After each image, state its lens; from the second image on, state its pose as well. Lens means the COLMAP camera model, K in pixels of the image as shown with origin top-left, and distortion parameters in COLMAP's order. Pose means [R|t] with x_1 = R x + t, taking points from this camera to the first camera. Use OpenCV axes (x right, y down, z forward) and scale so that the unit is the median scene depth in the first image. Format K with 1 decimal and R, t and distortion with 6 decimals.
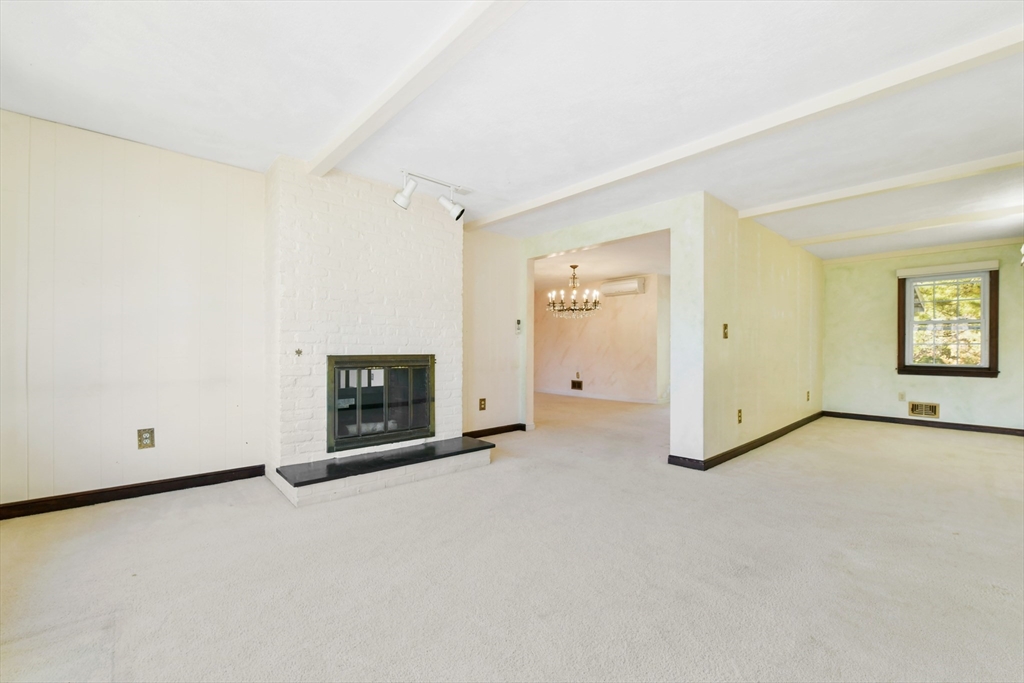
lens RADIAL K [[423.1, 0, 512.0], [0, 423.1, 341.5], [0, 0, 1]] dist [-0.000427, -0.000046]
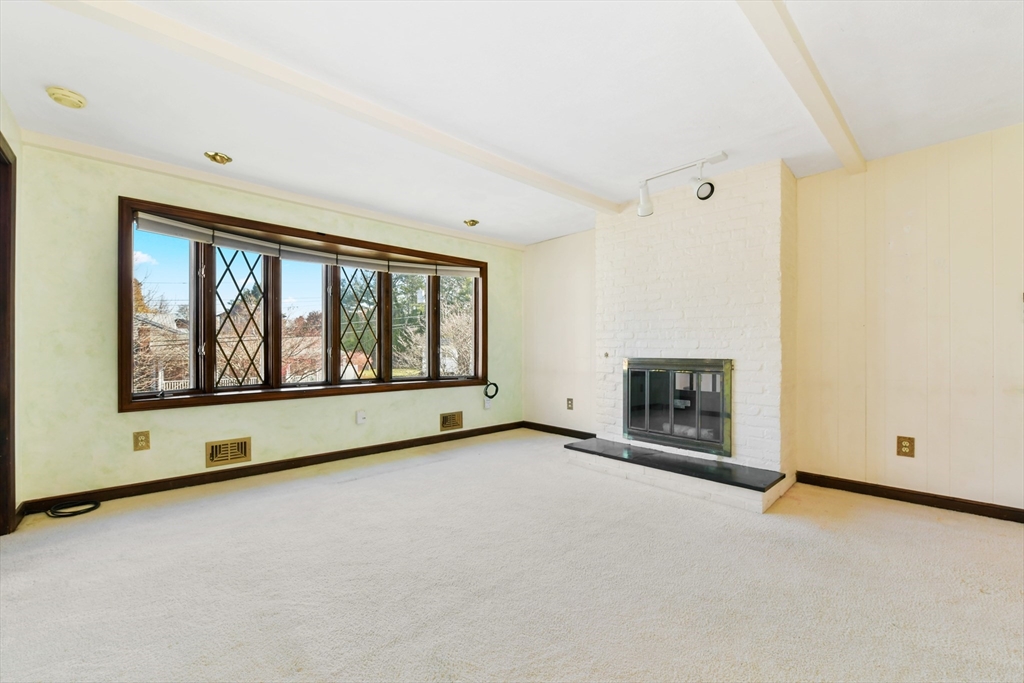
lens RADIAL K [[423.1, 0, 512.0], [0, 423.1, 341.5], [0, 0, 1]] dist [-0.000427, -0.000046]
pose [[0.009627, -0.027861, -0.999565, 0.658349], [0.013991, 0.999518, -0.027725, 0.012859], [0.999856, -0.013718, 0.010012, 0.566590]]
